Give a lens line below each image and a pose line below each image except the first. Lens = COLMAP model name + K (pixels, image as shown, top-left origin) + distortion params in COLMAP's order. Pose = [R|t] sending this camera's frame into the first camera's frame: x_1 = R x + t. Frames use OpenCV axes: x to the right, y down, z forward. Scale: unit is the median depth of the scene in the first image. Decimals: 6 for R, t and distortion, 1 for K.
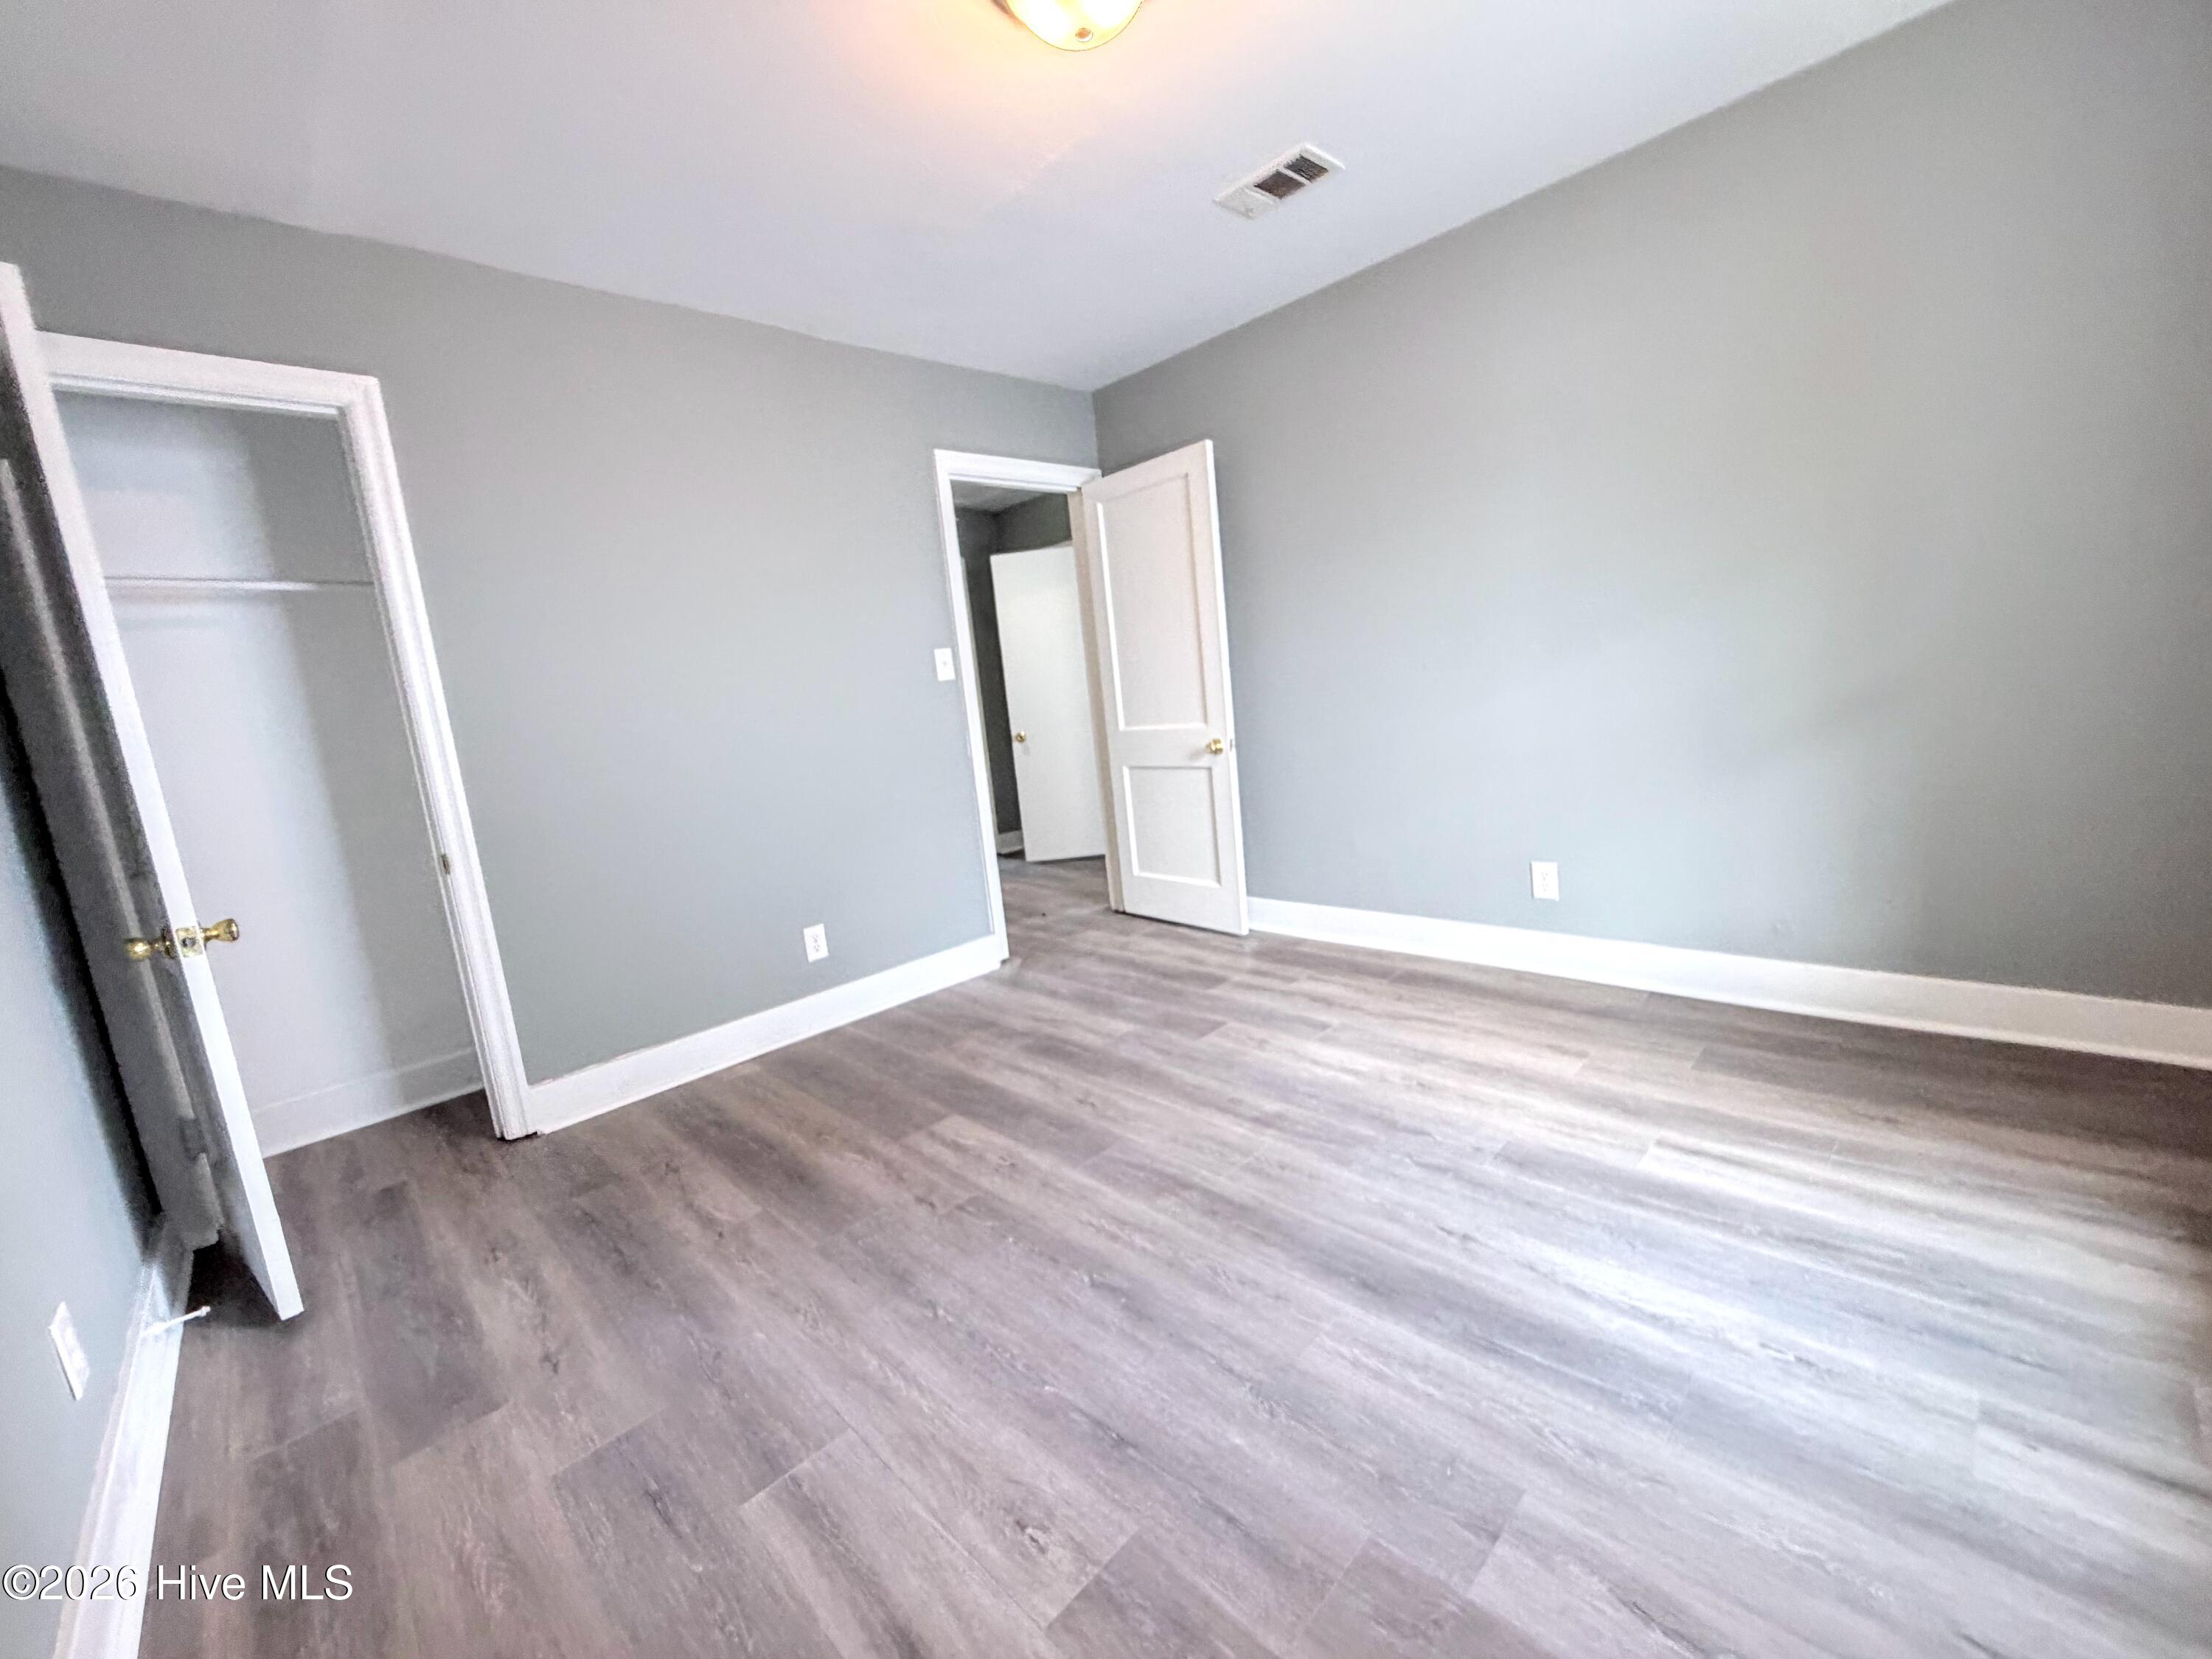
lens RADIAL K [[890.0, 0, 1102.2], [0, 890.0, 828.8], [0, 0, 1]] dist [0.000014, -0.000321]
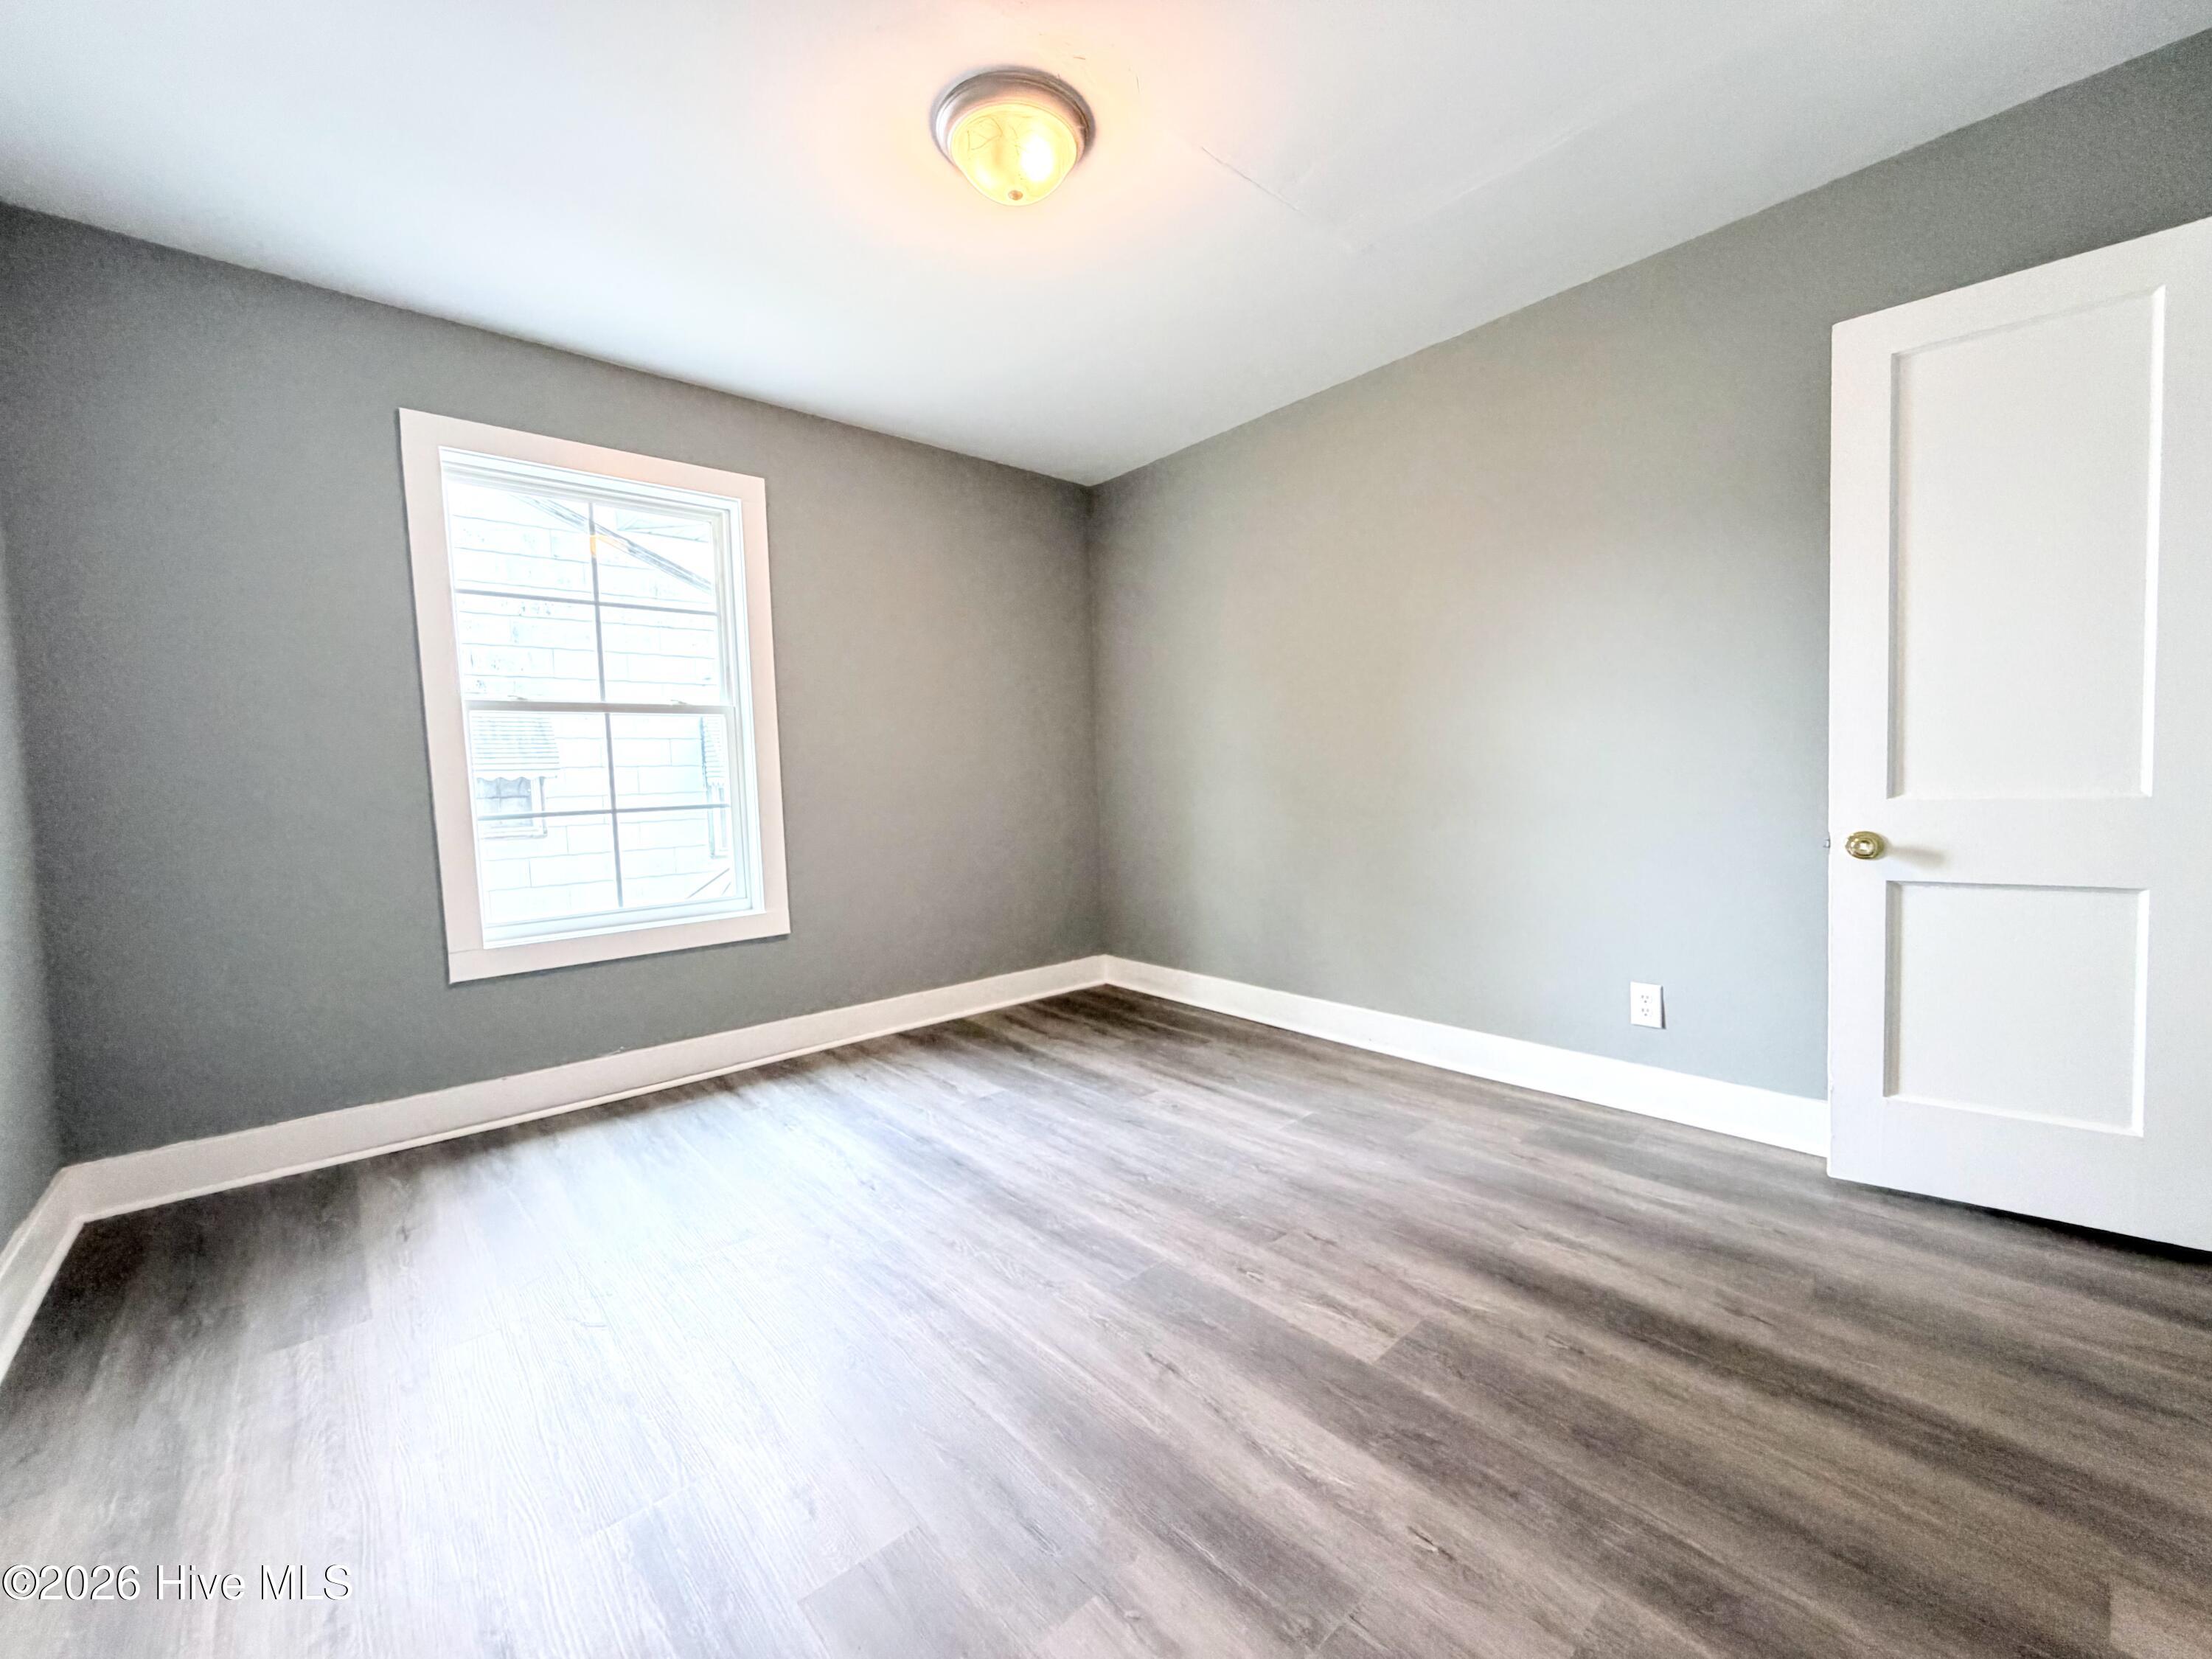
lens RADIAL K [[890.0, 0, 1102.2], [0, 890.0, 828.8], [0, 0, 1]] dist [0.000014, -0.000321]
pose [[-0.990459, 0.128661, 0.049373, -0.069388], [0.136184, 0.968665, 0.207707, -0.248071], [-0.021102, 0.212449, -0.976944, 1.895926]]
